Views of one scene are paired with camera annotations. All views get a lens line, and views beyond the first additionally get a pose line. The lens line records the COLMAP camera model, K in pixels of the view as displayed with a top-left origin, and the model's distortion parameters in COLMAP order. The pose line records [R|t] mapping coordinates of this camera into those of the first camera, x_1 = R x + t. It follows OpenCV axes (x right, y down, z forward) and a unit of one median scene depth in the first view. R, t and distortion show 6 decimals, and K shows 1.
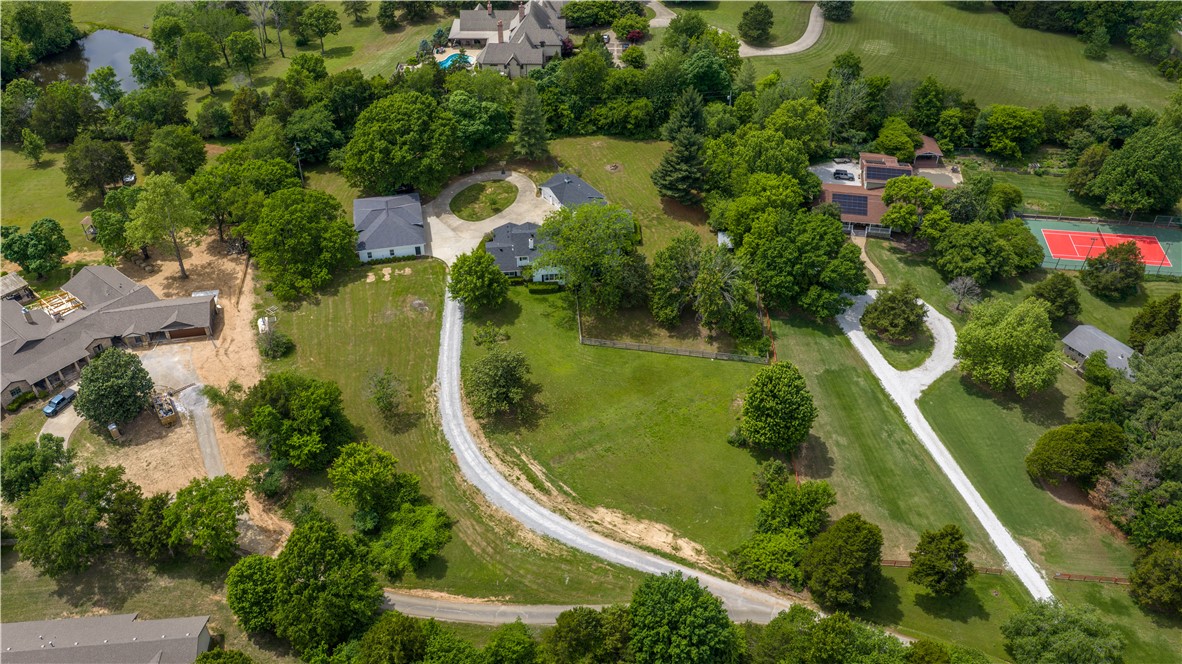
lens RADIAL K [[973.6, 0, 592.6], [0, 973.6, 343.1], [0, 0, 1]] dist [0.018443, -0.010307]
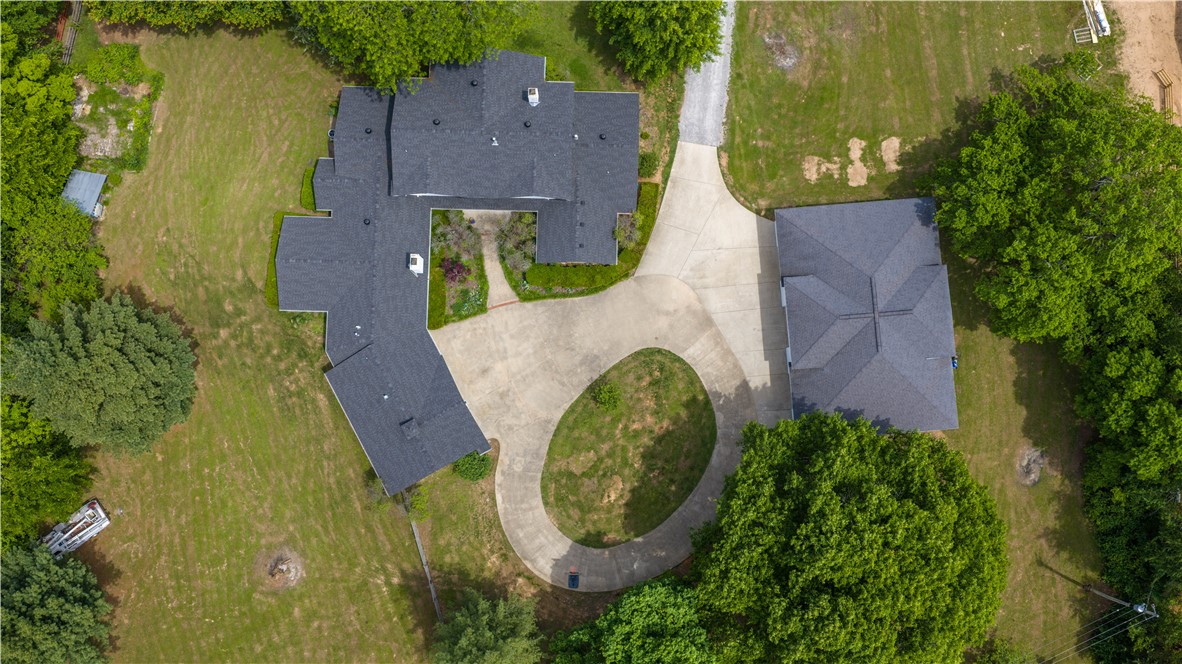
lens RADIAL K [[973.6, 0, 592.8], [0, 973.6, 332.4], [0, 0, 1]] dist [0.018443, -0.010307]
pose [[-0.991304, -0.131472, 0.005679, -0.100387], [0.081248, -0.577527, 0.812319, -0.484685], [-0.103517, 0.805716, 0.583186, 0.795352]]
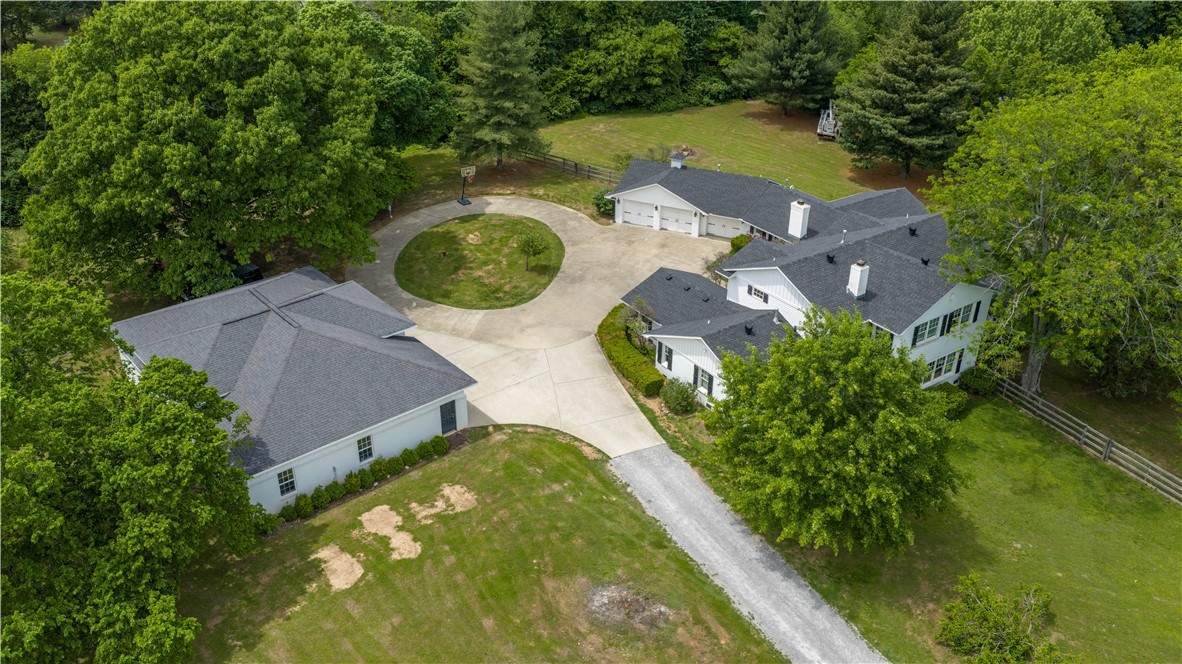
lens RADIAL K [[973.6, 0, 584.7], [0, 973.6, 333.7], [0, 0, 1]] dist [0.018443, -0.010307]
pose [[0.878838, -0.227073, 0.419621, -0.255357], [0.301806, 0.945748, -0.120311, -0.072448], [-0.369536, 0.232378, 0.899691, 0.731127]]
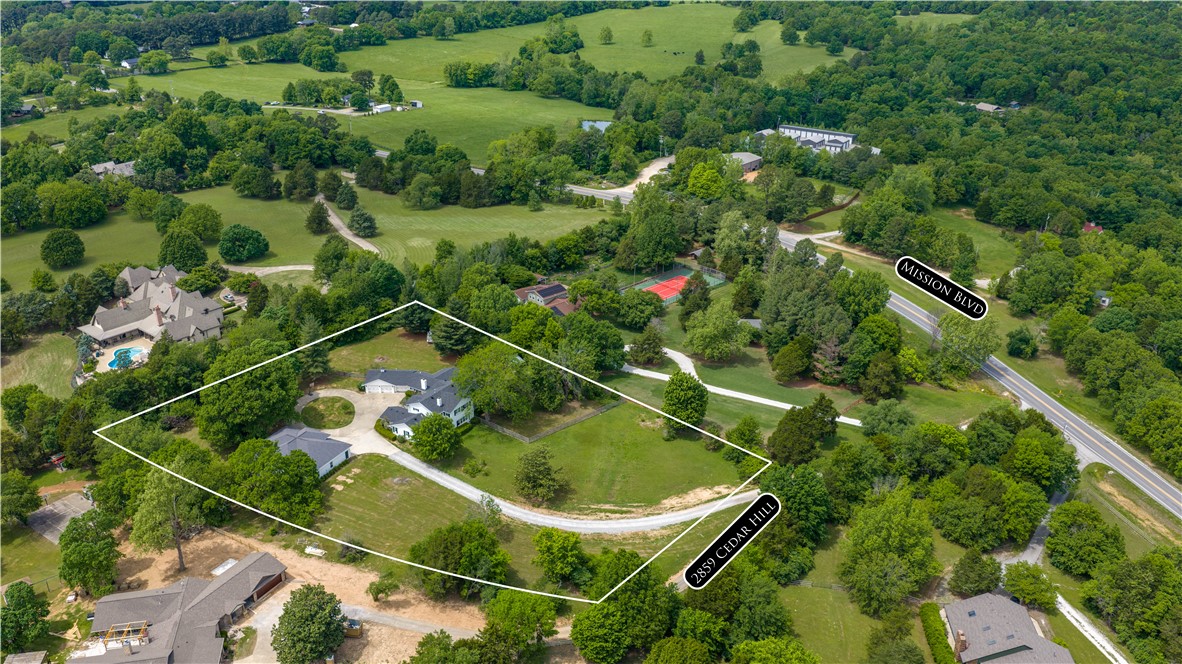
lens RADIAL K [[973.6, 0, 592.3], [0, 973.6, 336.2], [0, 0, 1]] dist [0.018443, -0.010307]
pose [[0.625940, -0.323259, 0.709720, -0.758572], [0.503450, 0.862508, -0.051170, -0.012413], [-0.595598, 0.389338, 0.702623, -0.018243]]
